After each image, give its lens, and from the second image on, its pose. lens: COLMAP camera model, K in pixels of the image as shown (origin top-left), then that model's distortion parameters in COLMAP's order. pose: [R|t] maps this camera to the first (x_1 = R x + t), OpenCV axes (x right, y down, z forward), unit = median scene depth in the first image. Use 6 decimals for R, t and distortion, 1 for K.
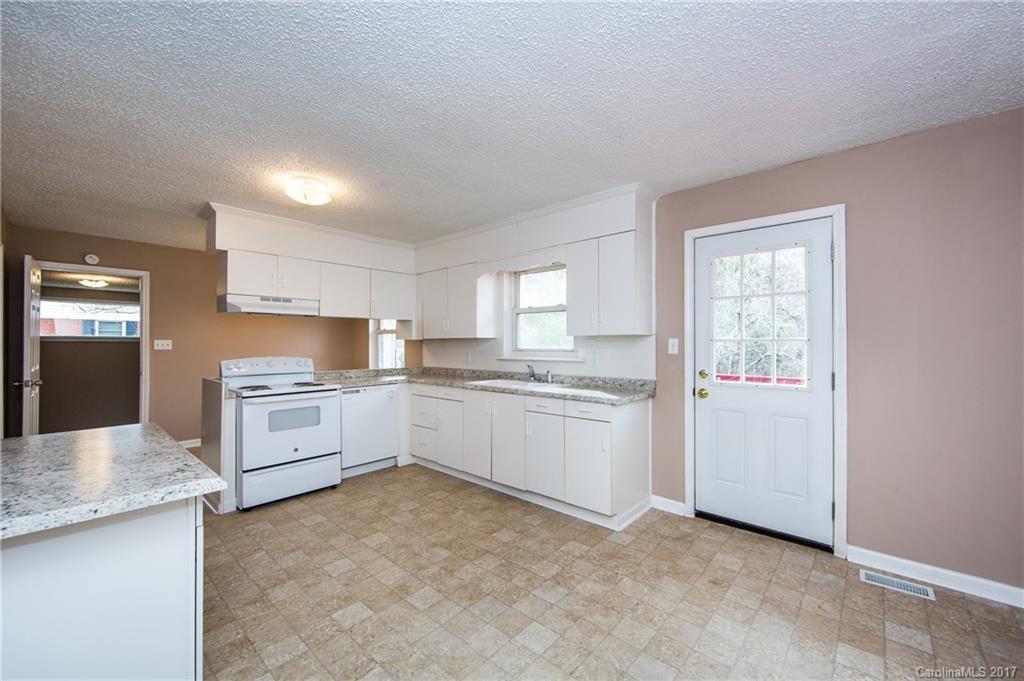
lens RADIAL K [[413.8, 0, 516.1], [0, 413.8, 338.5], [0, 0, 1]] dist [-0.002282, -0.000486]
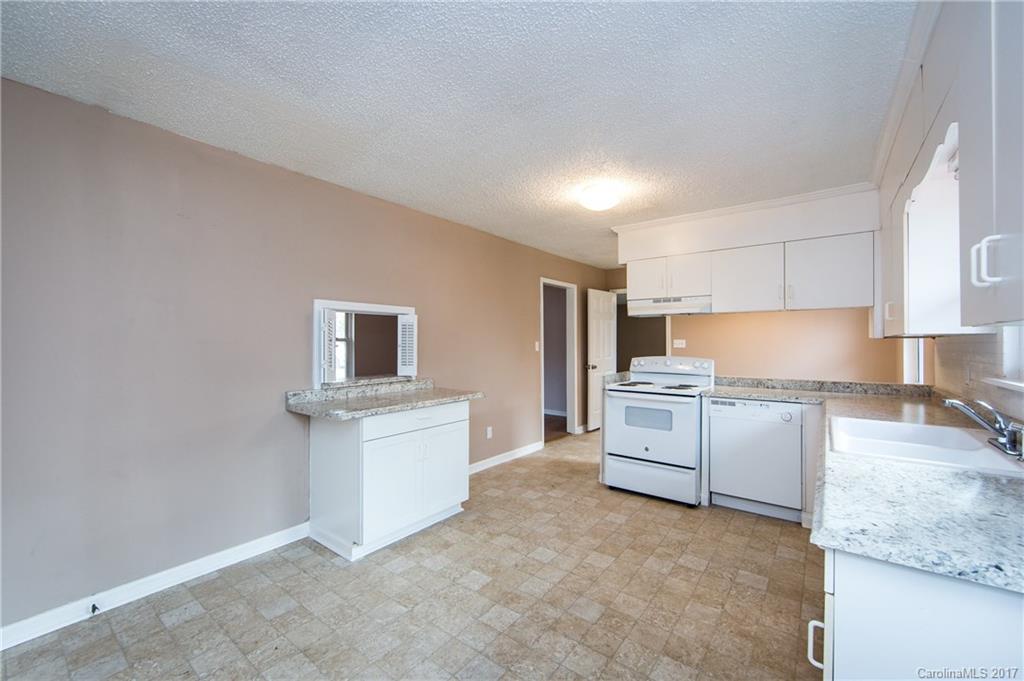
lens RADIAL K [[413.8, 0, 516.1], [0, 413.8, 338.5], [0, 0, 1]] dist [-0.002282, -0.000486]
pose [[0.067816, -0.004884, -0.997686, 0.510069], [0.009041, 0.999950, -0.004281, 0.001429], [0.997657, -0.008730, 0.067857, 0.696957]]
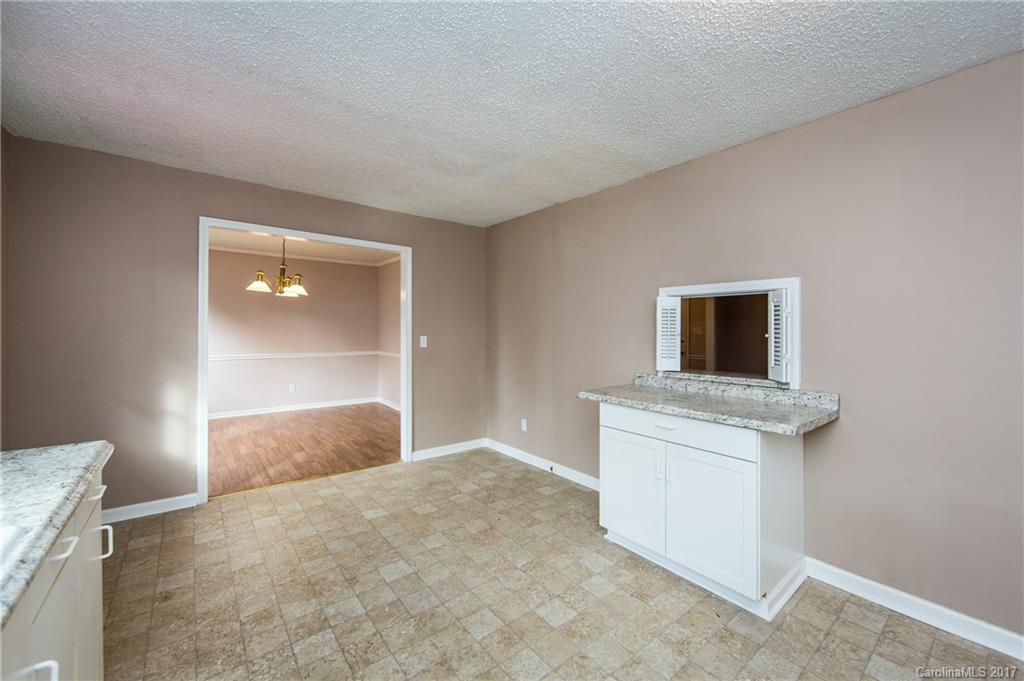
lens RADIAL K [[402.3, 0, 514.6], [0, 402.3, 325.2], [0, 0, 1]] dist [0.000670, 0.000021]
pose [[-0.984164, -0.002328, 0.177246, -0.310906], [-0.005619, 0.999821, -0.018067, 0.009681], [-0.177172, -0.018777, -0.984001, 1.306857]]
